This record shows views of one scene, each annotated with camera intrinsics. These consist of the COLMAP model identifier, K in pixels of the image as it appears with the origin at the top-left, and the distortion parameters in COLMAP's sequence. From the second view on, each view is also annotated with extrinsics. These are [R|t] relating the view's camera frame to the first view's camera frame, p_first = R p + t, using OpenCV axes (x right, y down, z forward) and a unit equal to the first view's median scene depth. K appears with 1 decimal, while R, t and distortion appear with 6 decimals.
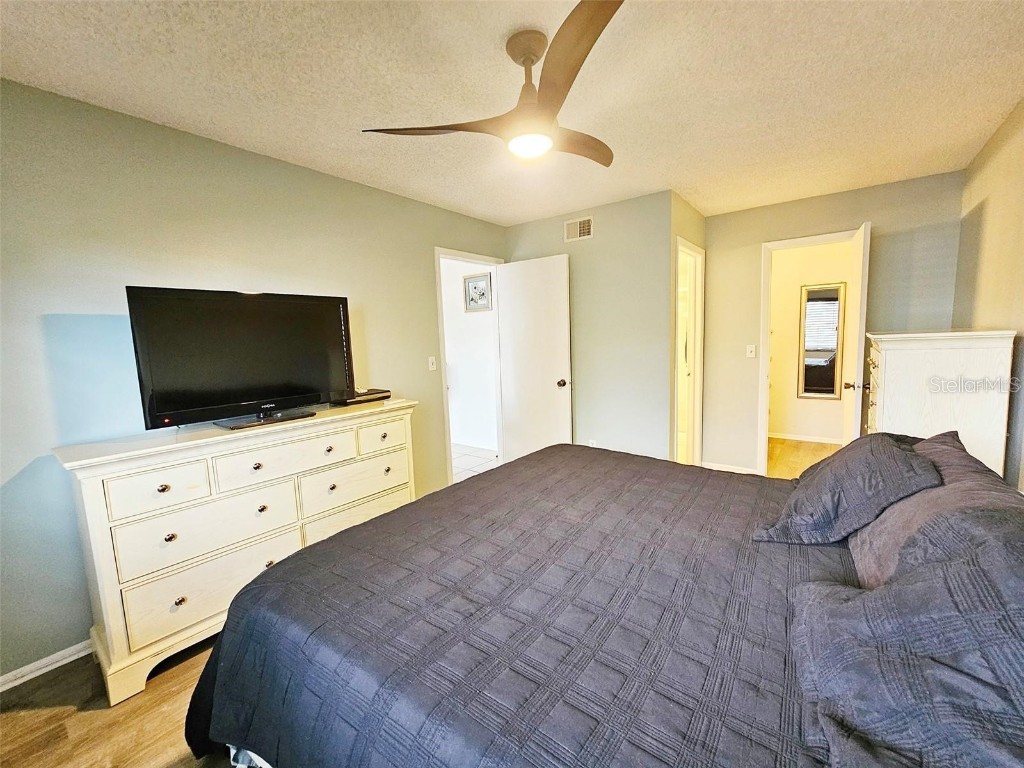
lens RADIAL K [[422.3, 0, 516.1], [0, 422.3, 383.8], [0, 0, 1]] dist [-0.001975, 0.000576]
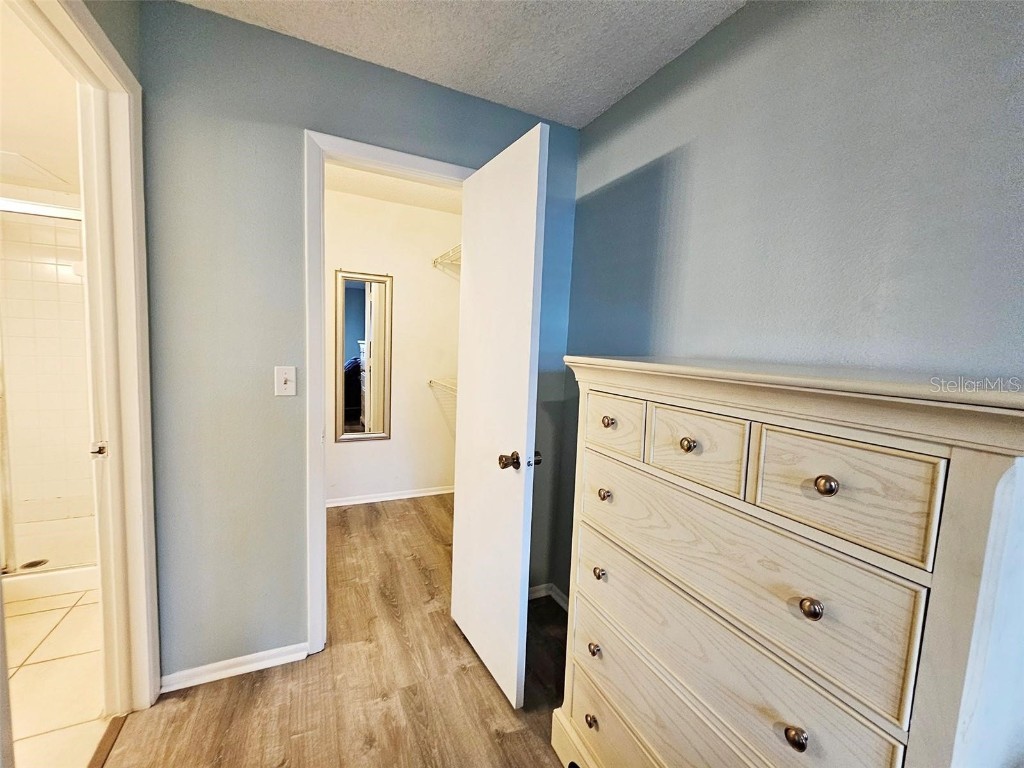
lens RADIAL K [[422.3, 0, 516.1], [0, 422.3, 383.8], [0, 0, 1]] dist [-0.001975, 0.000576]
pose [[0.449543, -0.026675, 0.892860, 0.278364], [0.037575, 0.999234, 0.010935, -0.070105], [-0.892468, 0.028634, 0.450201, 0.596334]]
